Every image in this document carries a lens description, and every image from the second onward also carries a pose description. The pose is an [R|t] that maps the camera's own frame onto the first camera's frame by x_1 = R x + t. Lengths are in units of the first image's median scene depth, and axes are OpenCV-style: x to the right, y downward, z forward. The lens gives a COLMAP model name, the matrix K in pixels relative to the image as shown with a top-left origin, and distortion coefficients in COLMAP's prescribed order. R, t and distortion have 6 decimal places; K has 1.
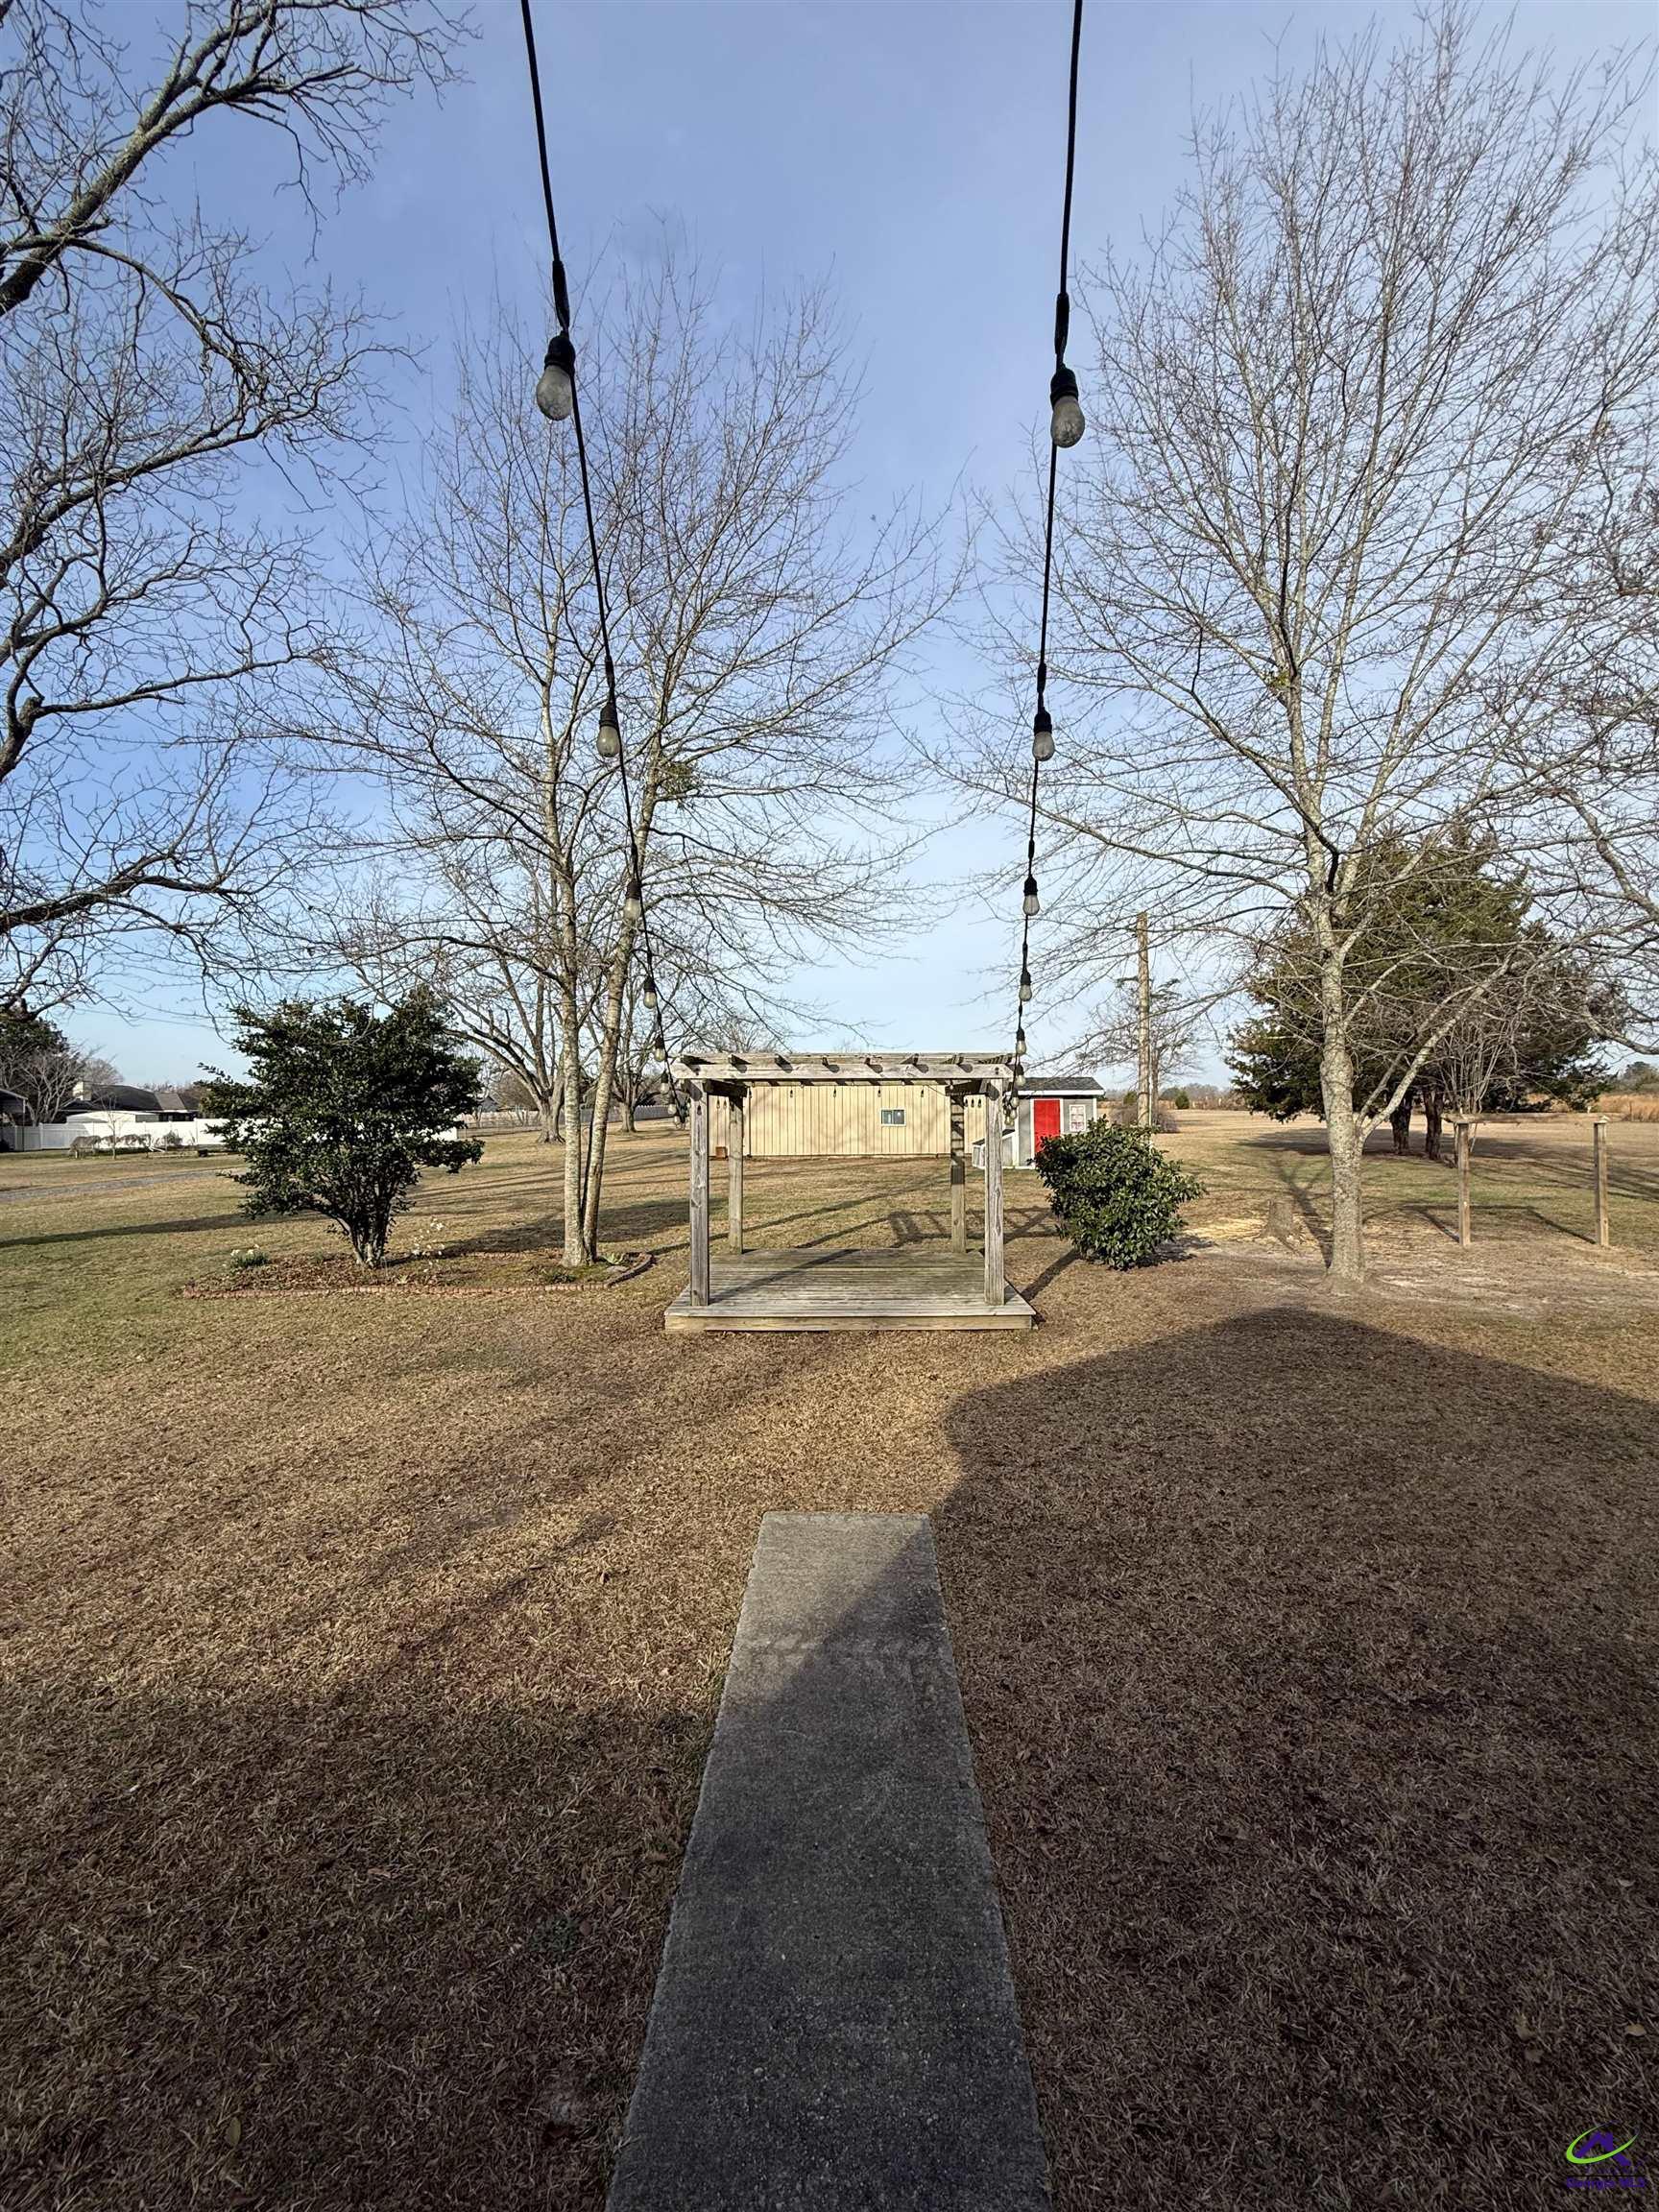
lens RADIAL K [[878.1, 0, 829.0], [0, 878.1, 1097.7], [0, 0, 1]] dist [0.000126, 0.000290]
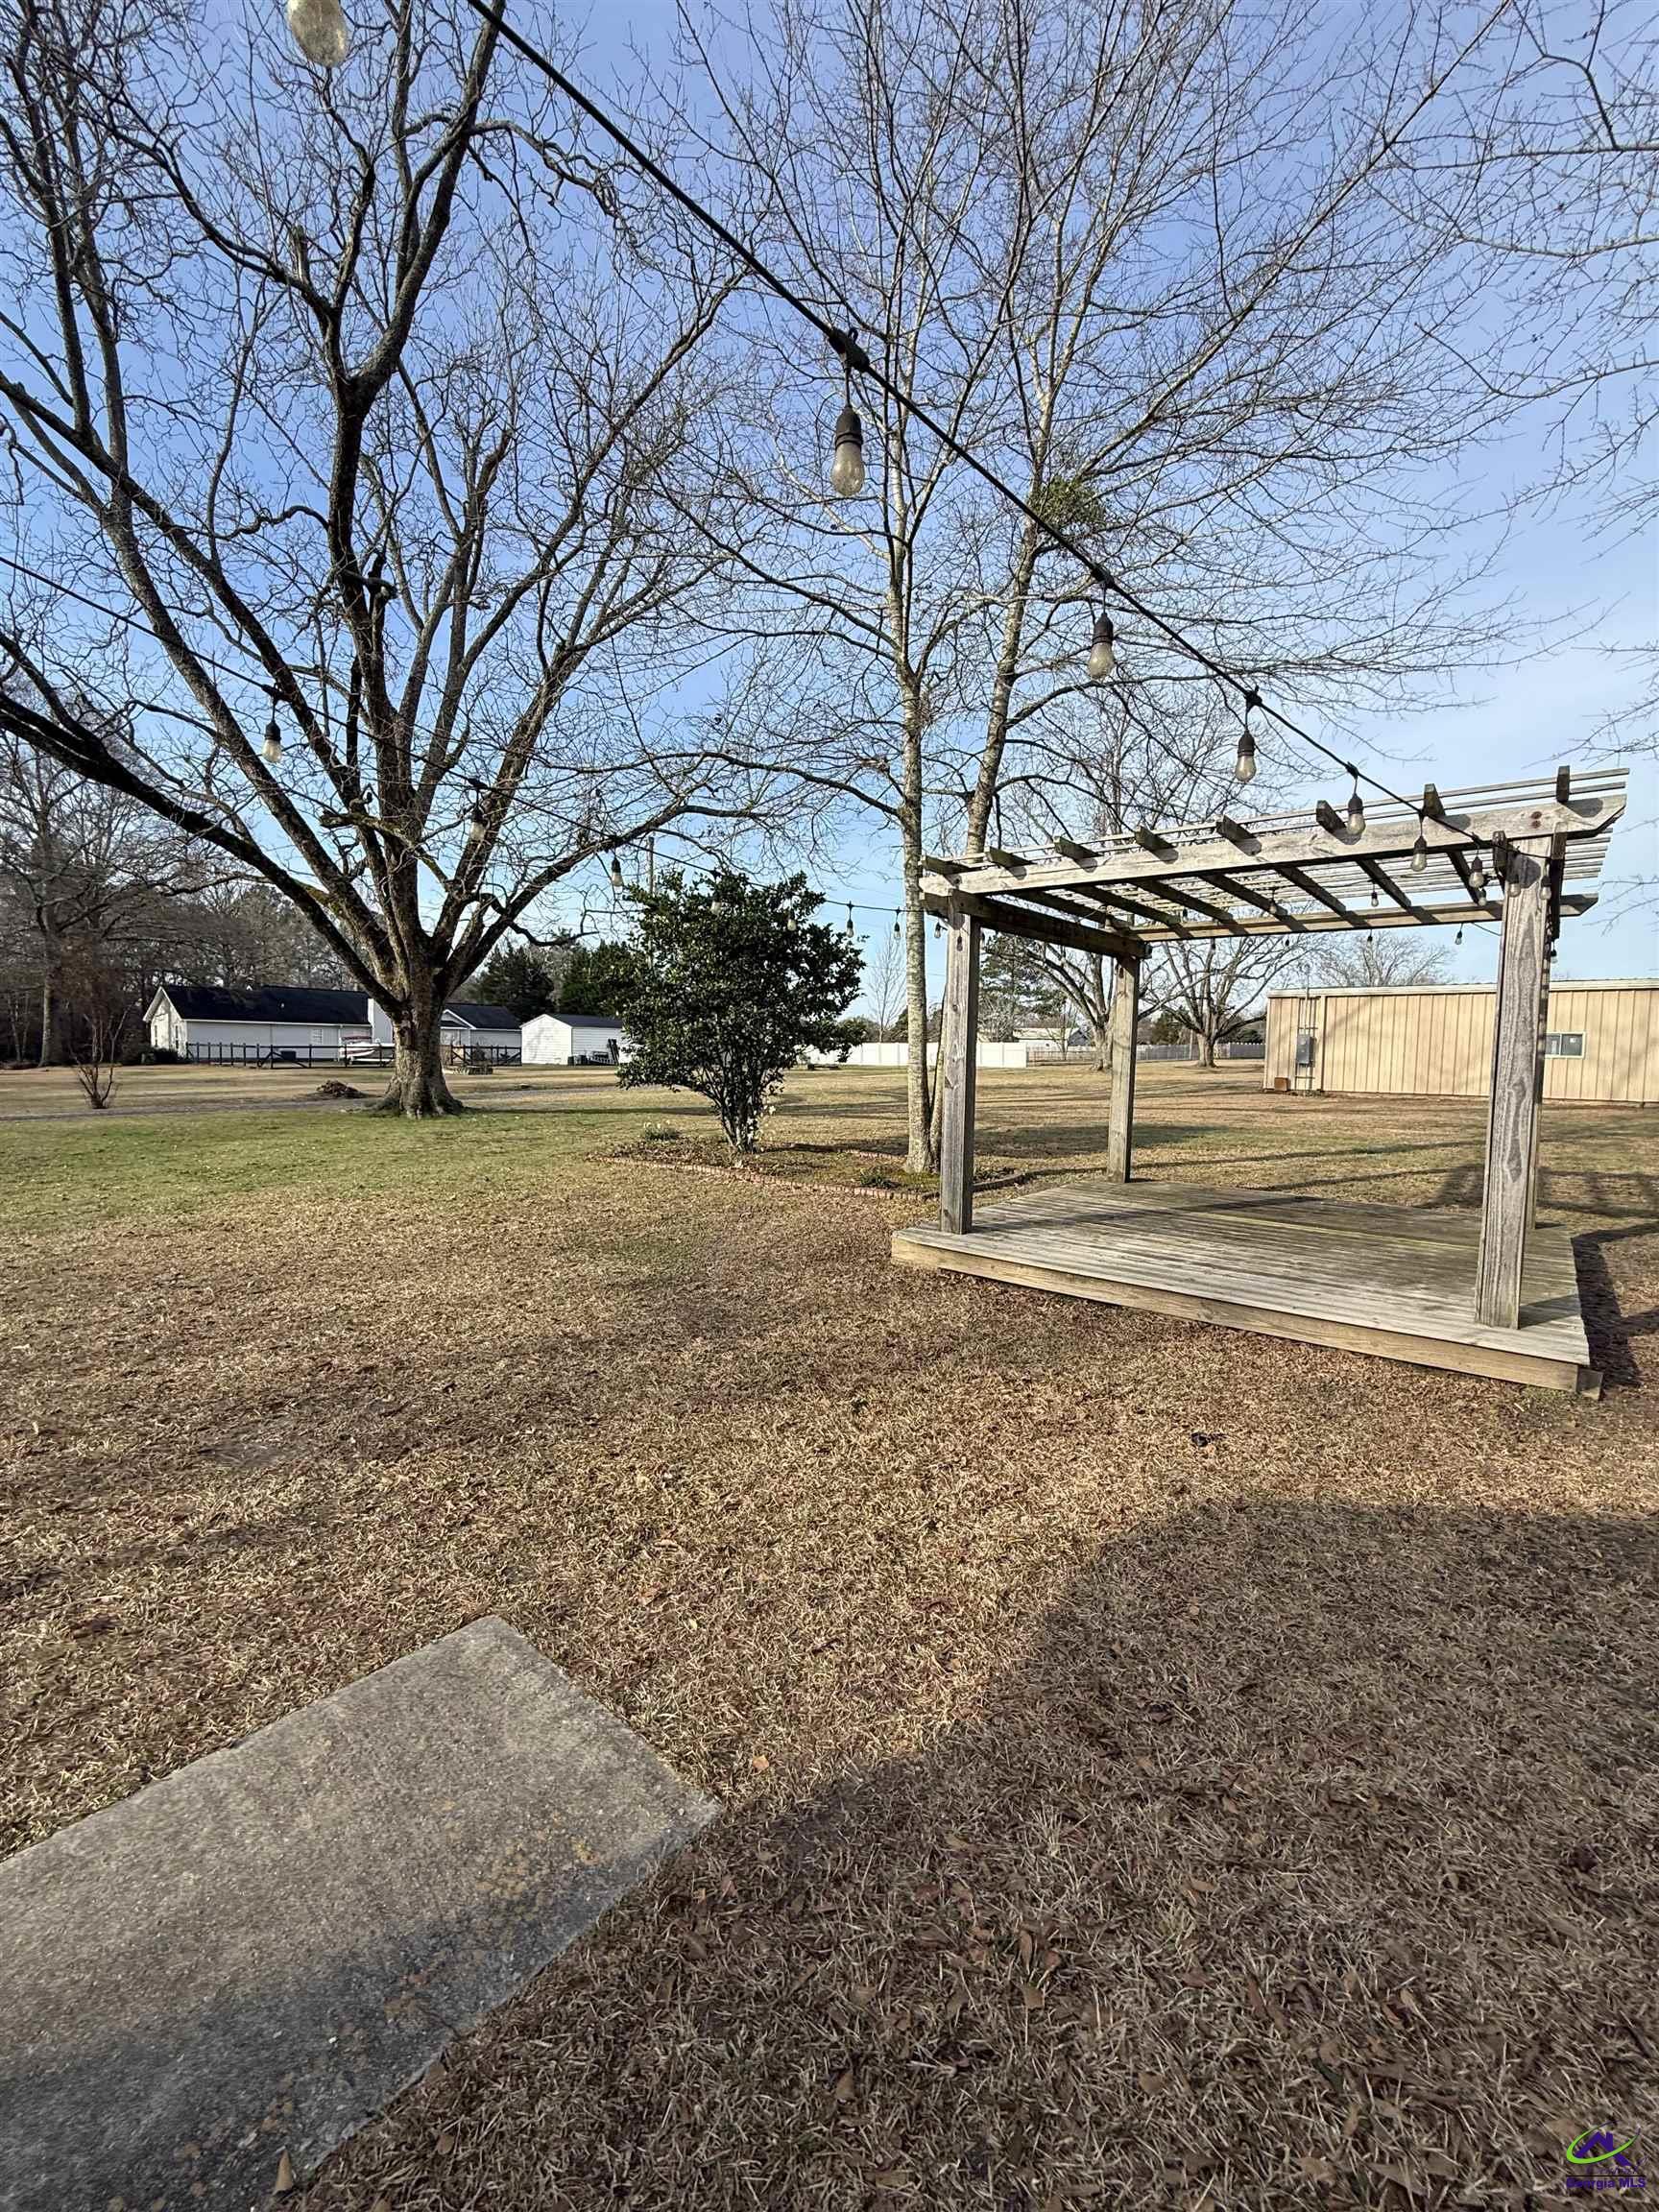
lens RADIAL K [[878.1, 0, 829.0], [0, 878.1, 1097.7], [0, 0, 1]] dist [0.000126, 0.000290]
pose [[0.784996, 0.056132, -0.616953, 0.199556], [-0.014350, 0.997267, 0.072476, 0.087525], [0.619335, -0.048040, 0.783656, 0.428480]]
